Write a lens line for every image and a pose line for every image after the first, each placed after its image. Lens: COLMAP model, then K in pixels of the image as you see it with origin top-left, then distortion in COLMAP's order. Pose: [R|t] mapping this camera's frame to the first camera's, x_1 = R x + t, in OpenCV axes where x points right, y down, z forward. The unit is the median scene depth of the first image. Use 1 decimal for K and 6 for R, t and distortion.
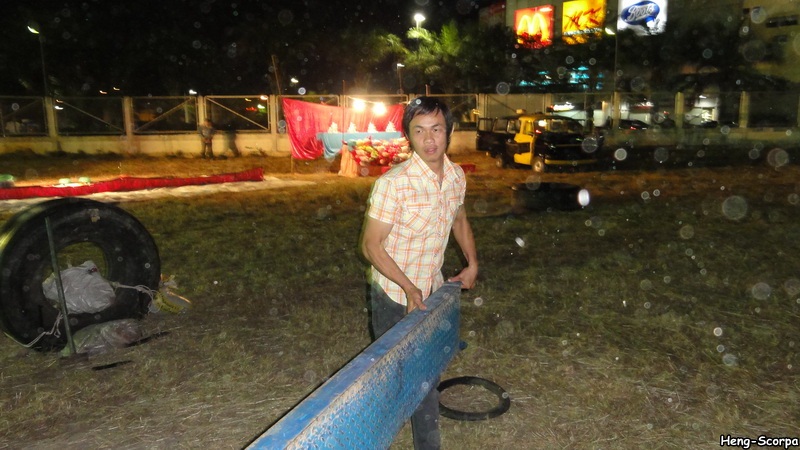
lens RADIAL K [[572.6, 0, 399.6], [0, 572.6, 222.9], [0, 0, 1]] dist [0.009217, -0.000667]
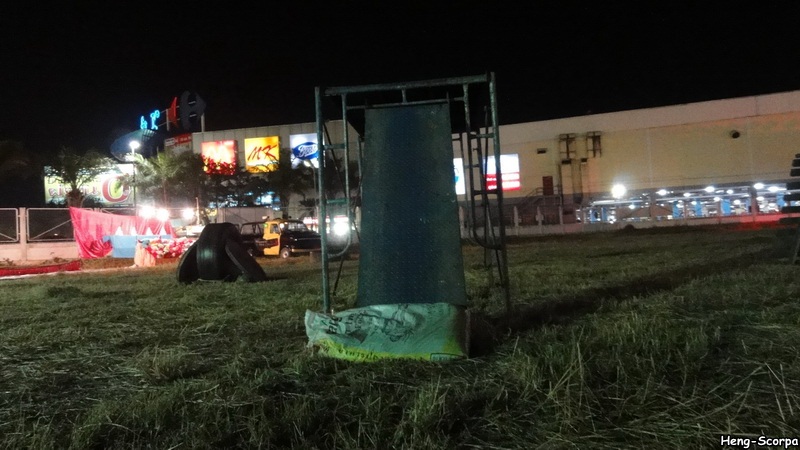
lens RADIAL K [[572.6, 0, 401.6], [0, 572.6, 218.8], [0, 0, 1]] dist [0.009217, -0.000667]
pose [[0.833507, -0.008859, 0.552438, -0.273550], [0.130477, 0.974747, -0.181229, 0.098939], [-0.536882, 0.223136, 0.813614, -0.289152]]
